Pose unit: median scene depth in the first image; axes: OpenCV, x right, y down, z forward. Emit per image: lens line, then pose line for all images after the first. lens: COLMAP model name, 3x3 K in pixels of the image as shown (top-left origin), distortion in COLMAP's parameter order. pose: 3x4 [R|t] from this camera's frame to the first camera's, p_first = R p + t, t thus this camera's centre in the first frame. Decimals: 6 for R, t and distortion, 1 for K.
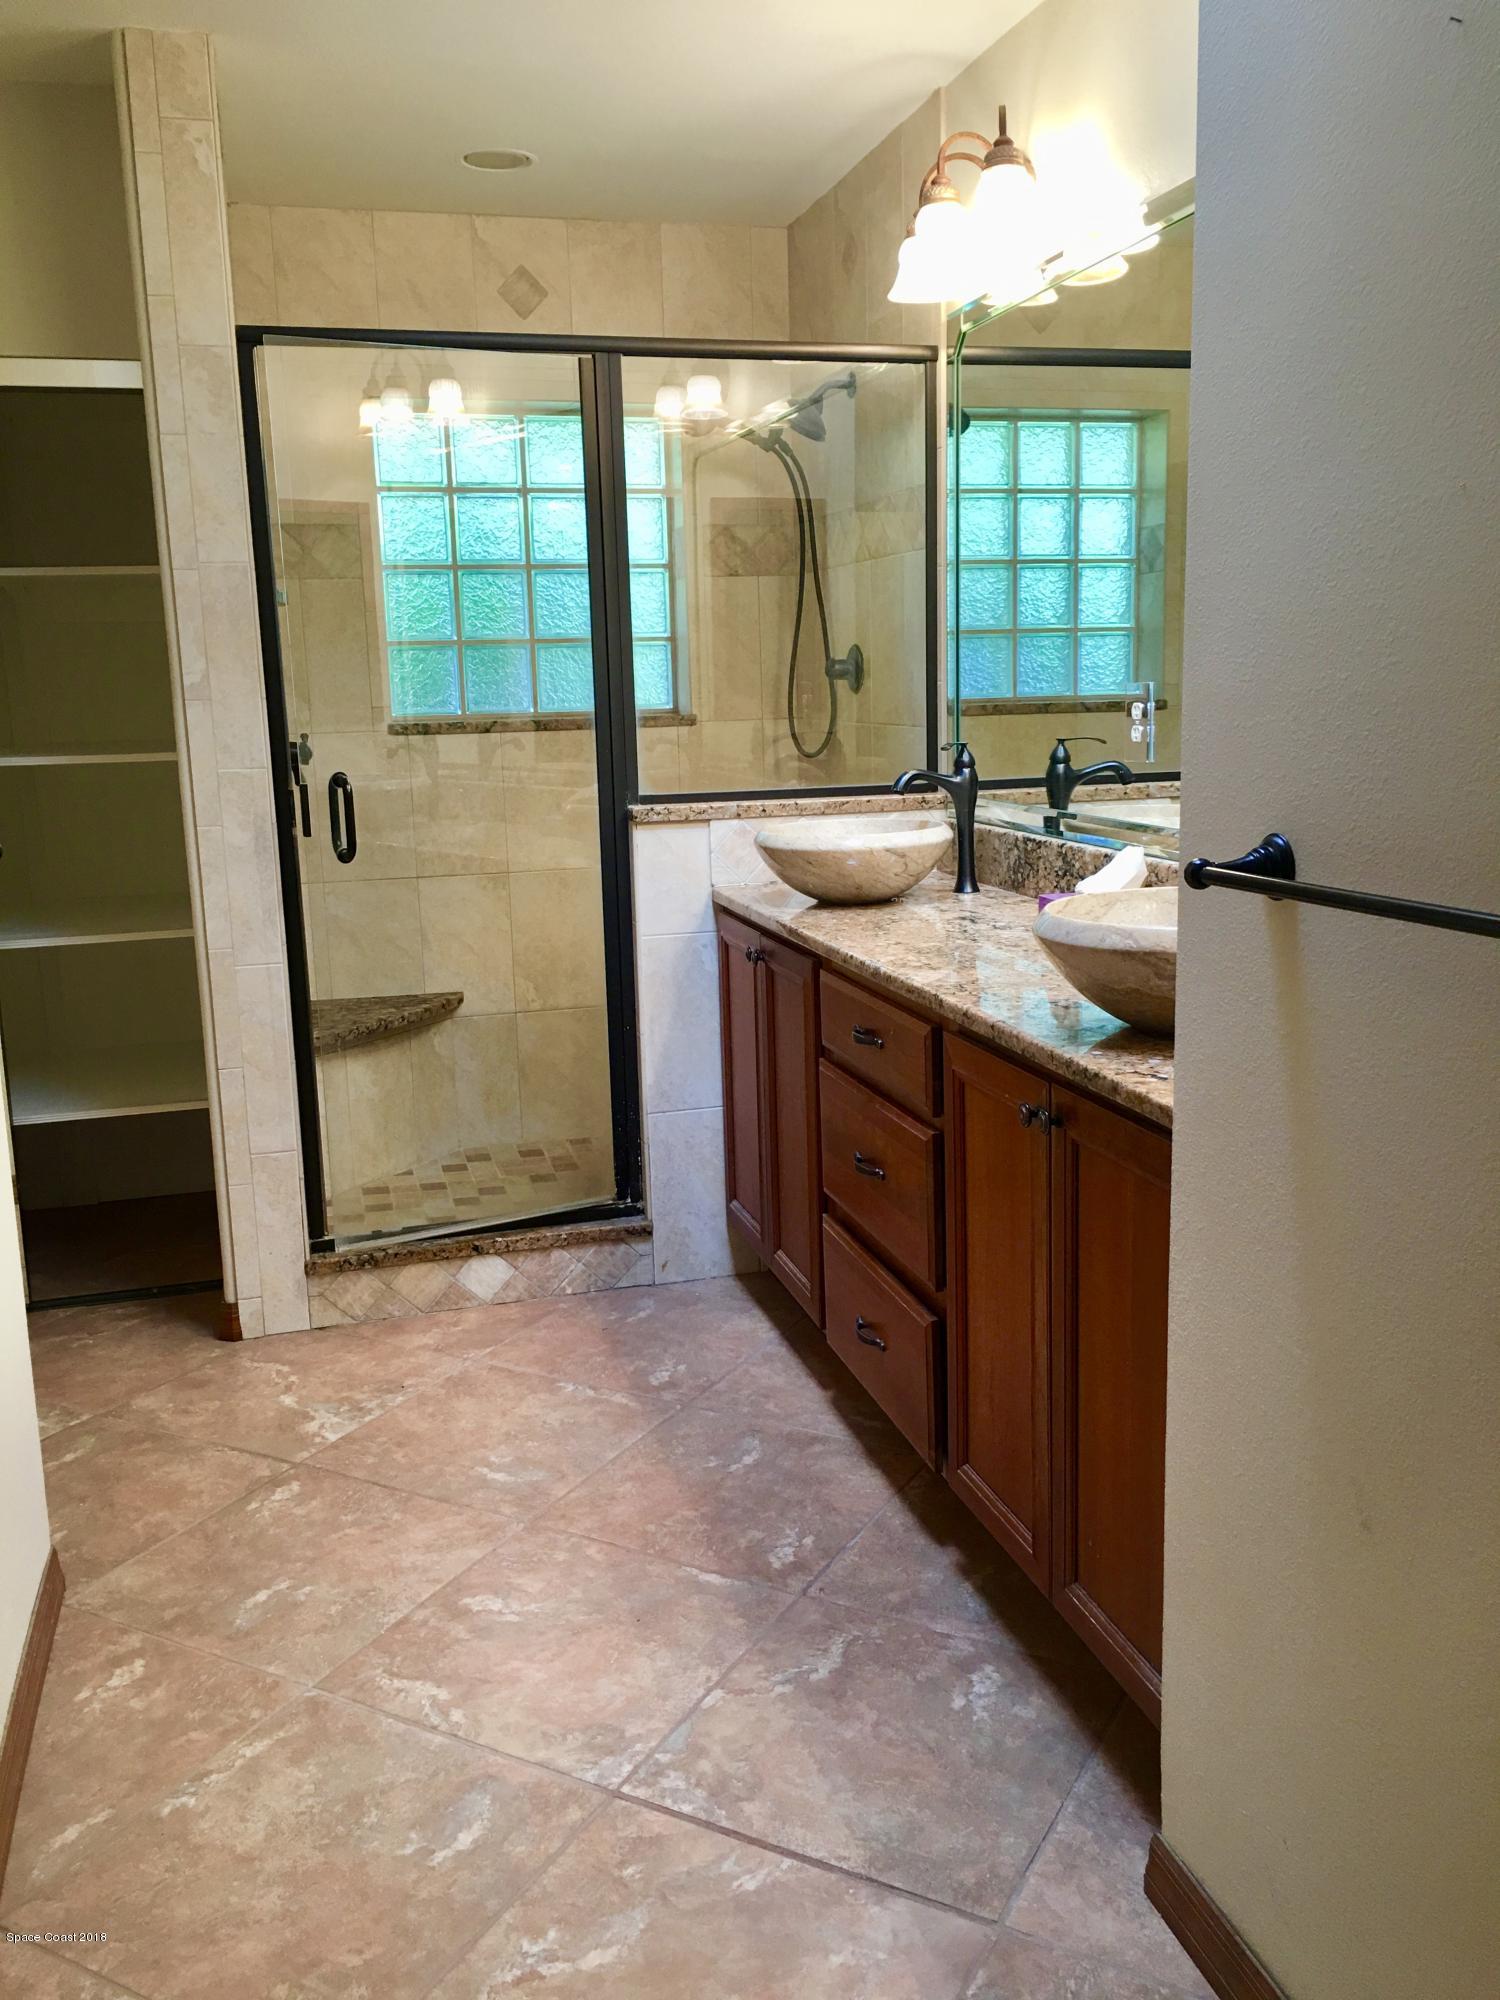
lens RADIAL K [[1702.8, 0, 757.5], [0, 1702.8, 995.6], [0, 0, 1]] dist [0.077054, -0.104147]
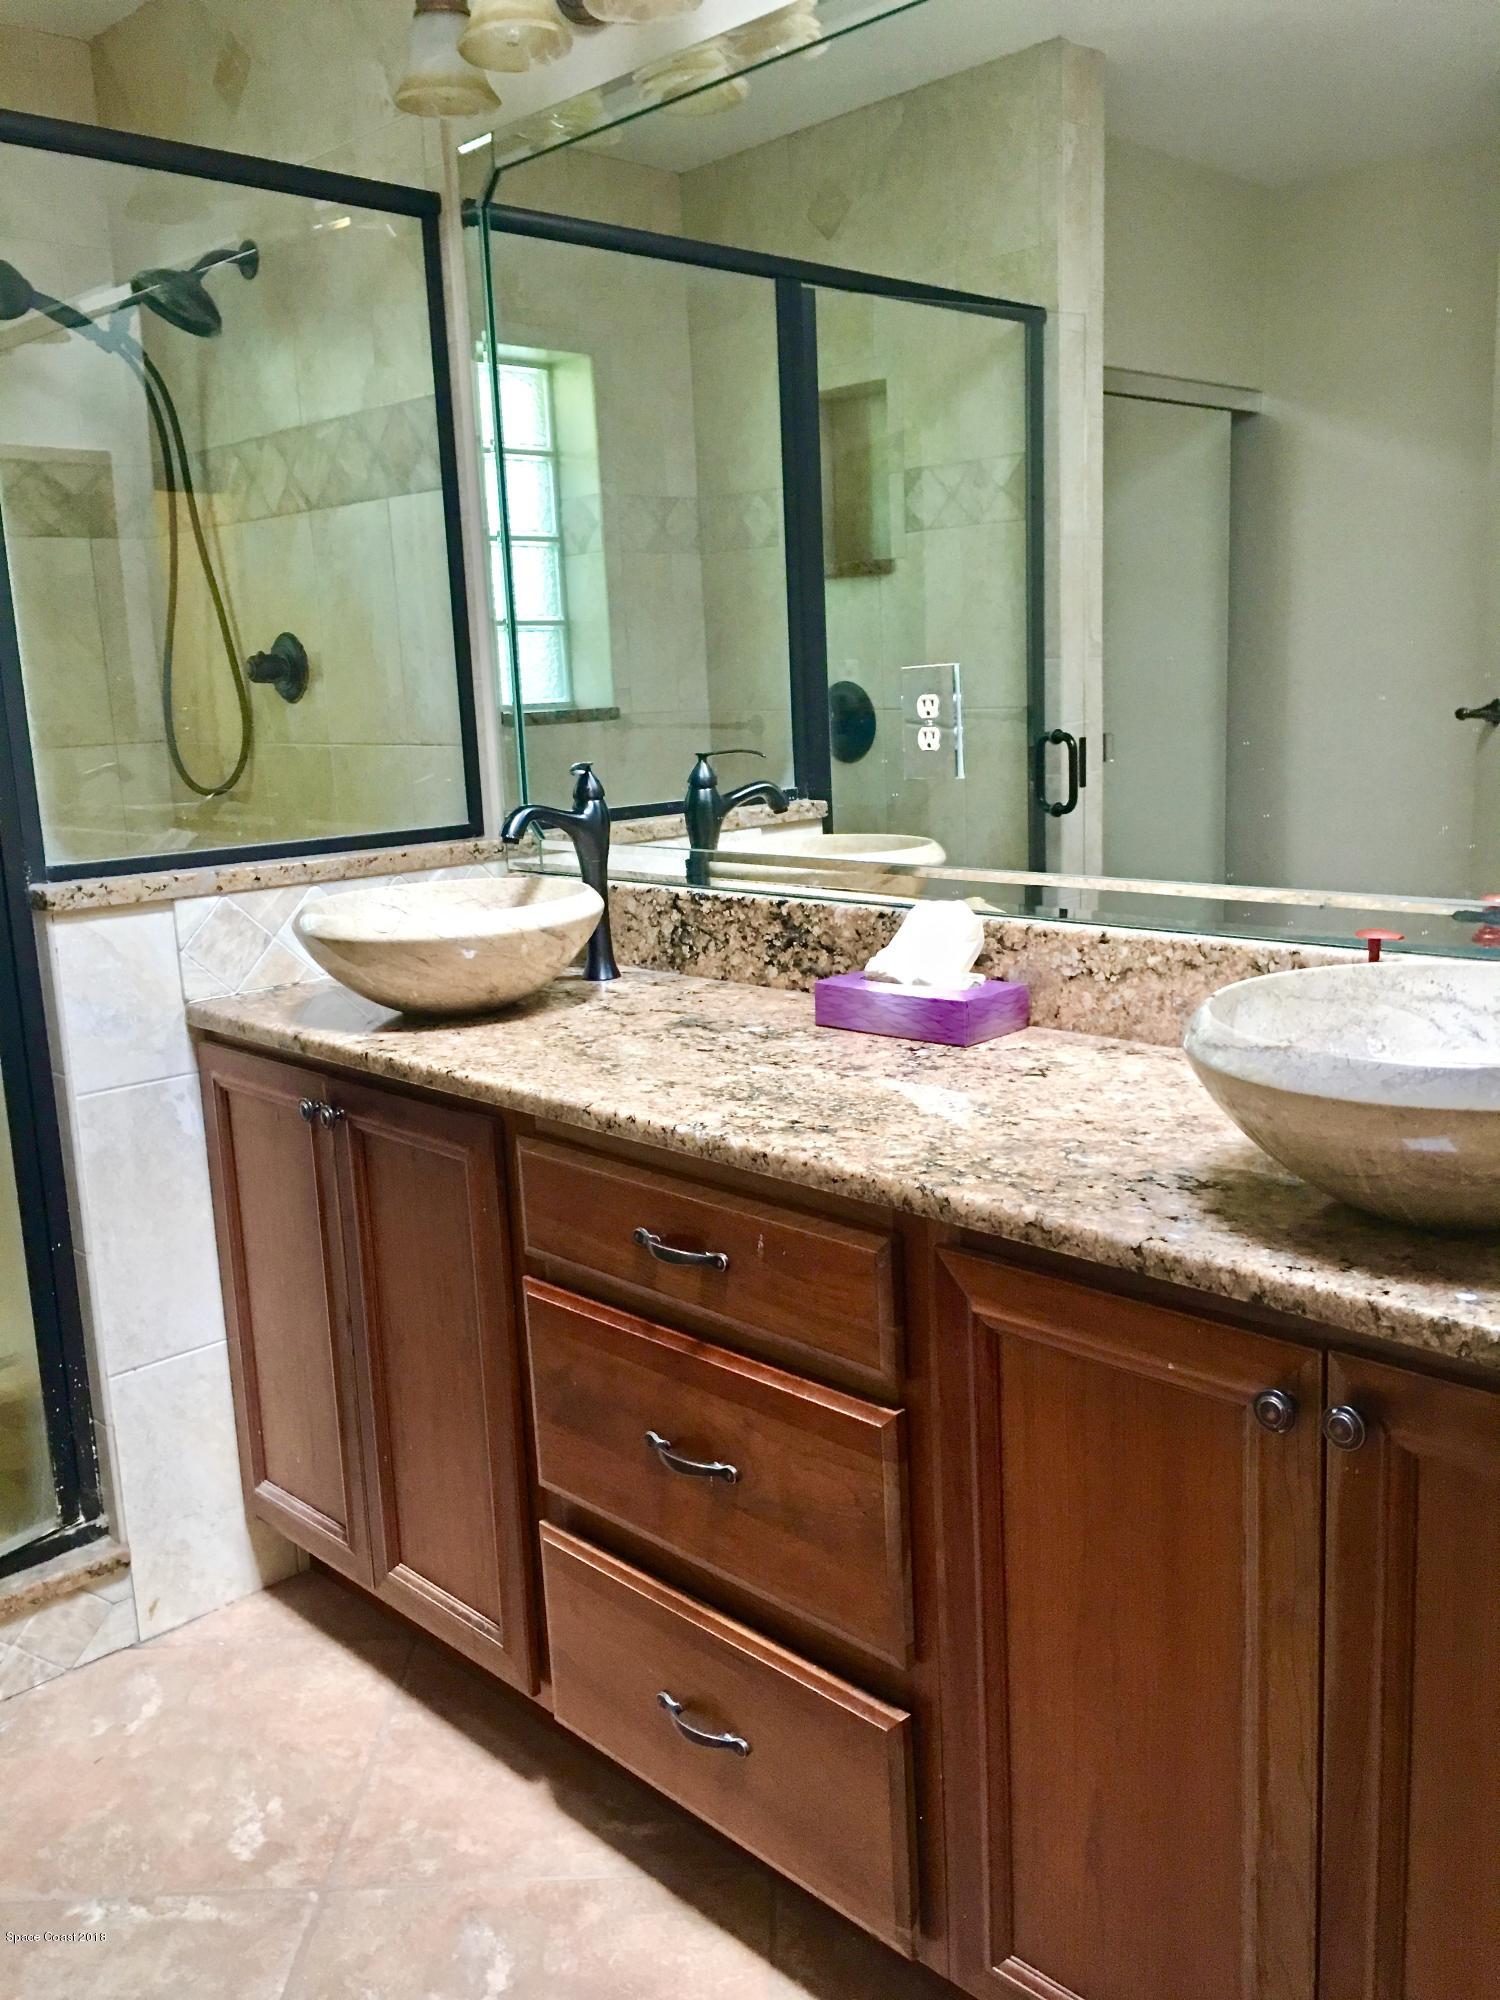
lens RADIAL K [[1702.8, 0, 782.9], [0, 1702.8, 999.7], [0, 0, 1]] dist [0.077054, -0.104147]
pose [[0.874344, -0.101177, 0.474643, -0.135563], [0.106568, 0.994183, 0.015614, -0.051683], [-0.473462, 0.036930, 0.880040, 0.334604]]
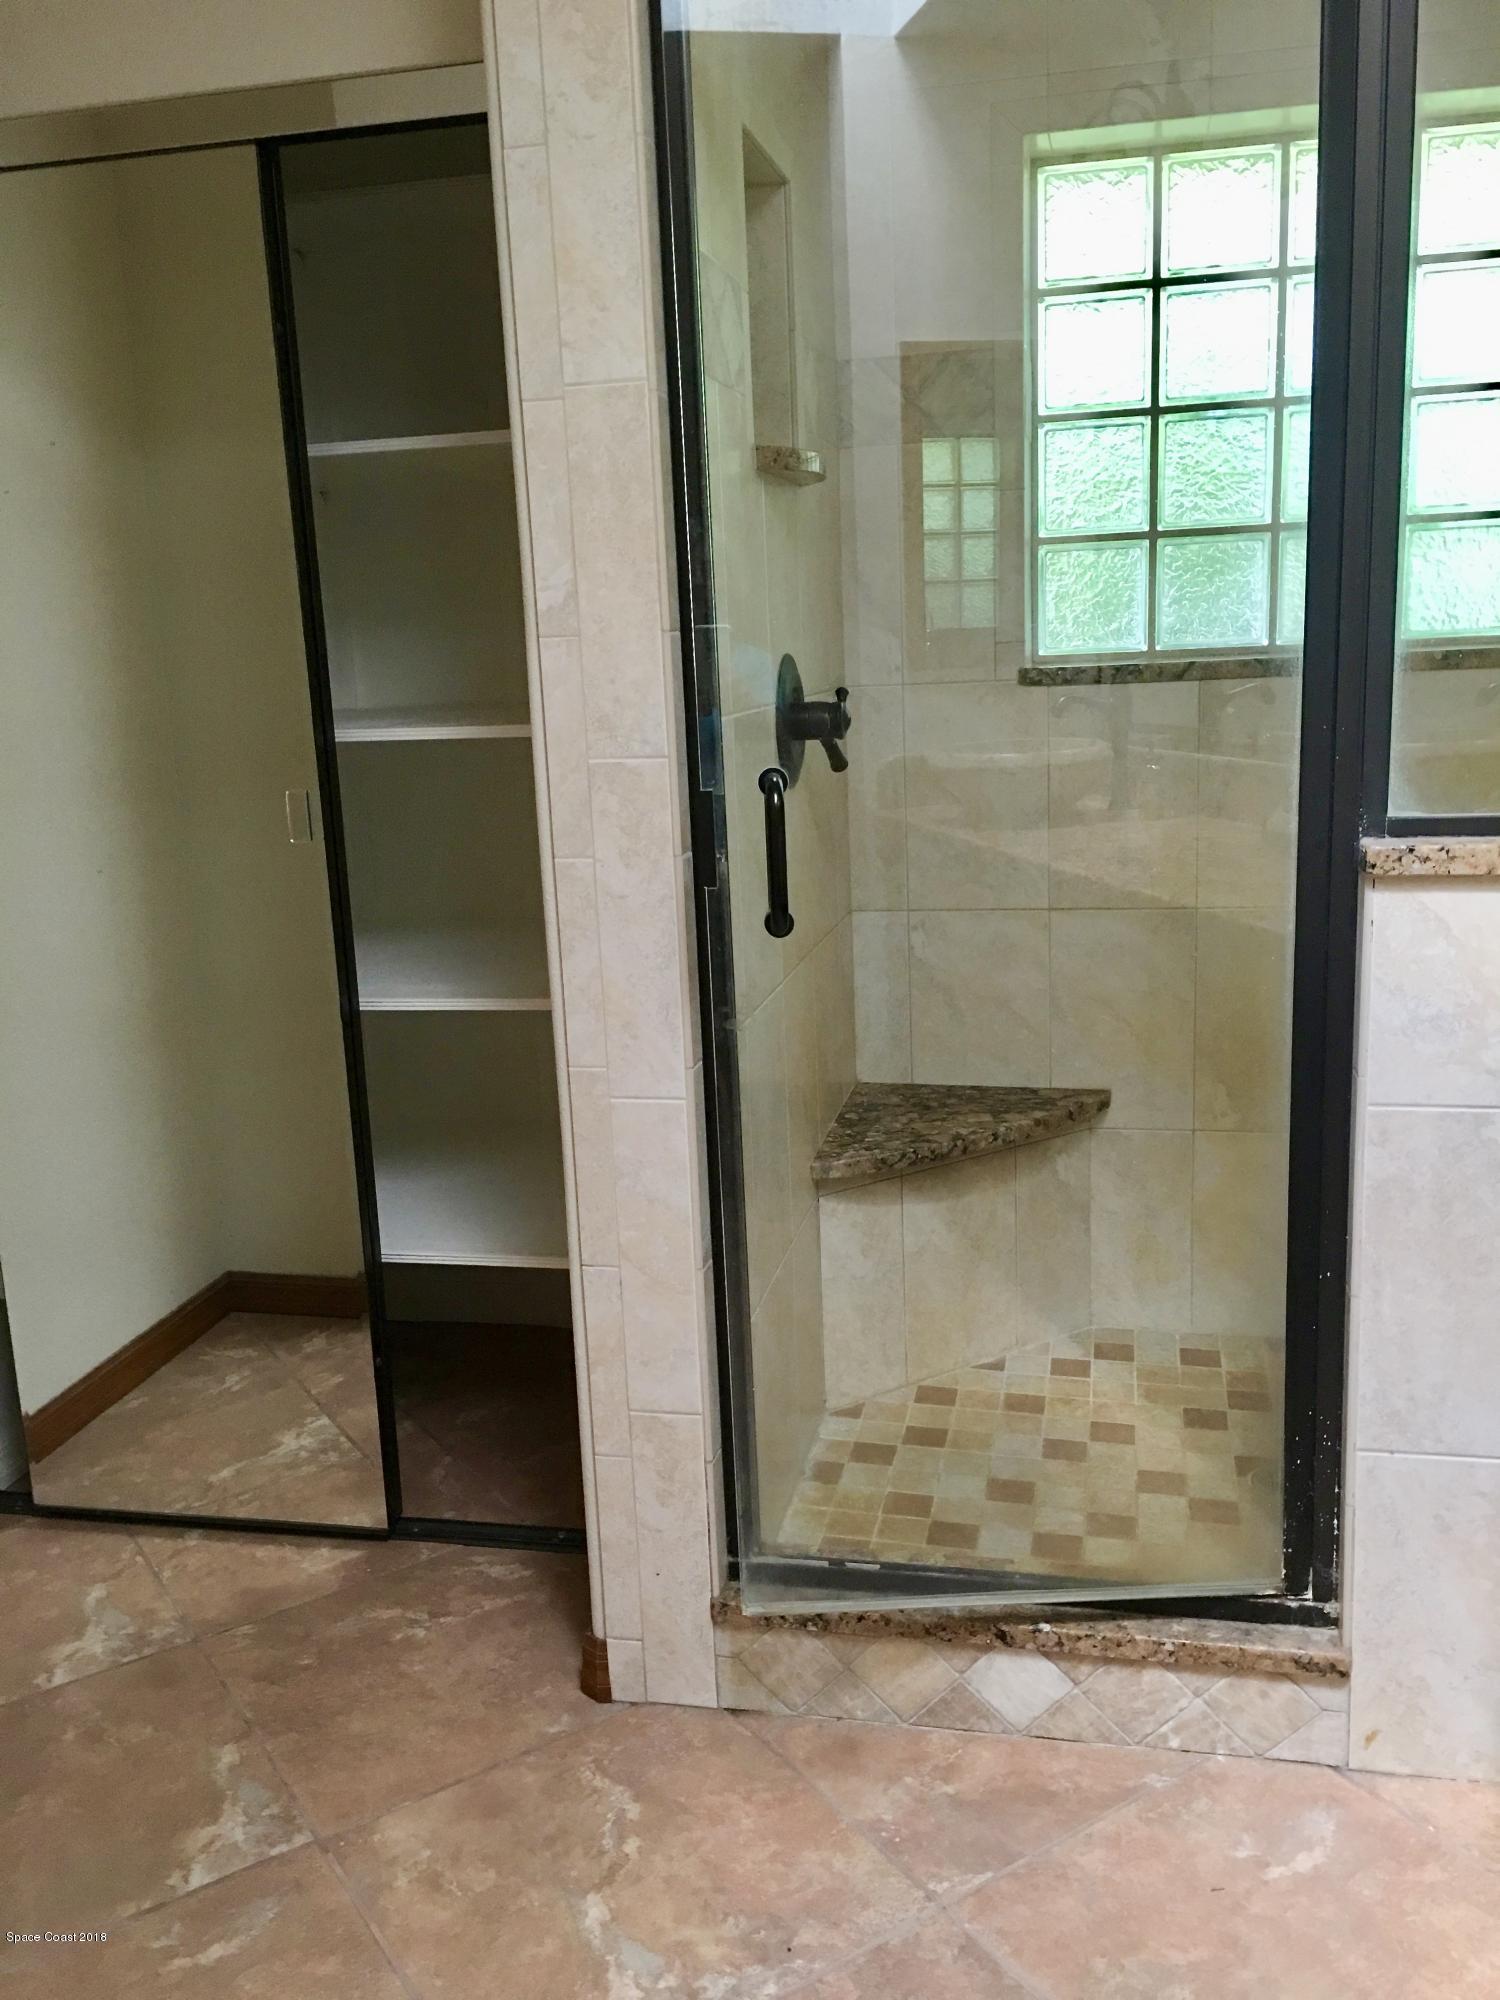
lens RADIAL K [[1702.8, 0, 751.3], [0, 1702.8, 1002.4], [0, 0, 1]] dist [0.077054, -0.104147]
pose [[0.882951, 0.087321, -0.461272, 0.000674], [-0.067838, 0.995969, 0.058689, -0.081093], [0.464537, -0.020528, 0.885315, 0.479783]]
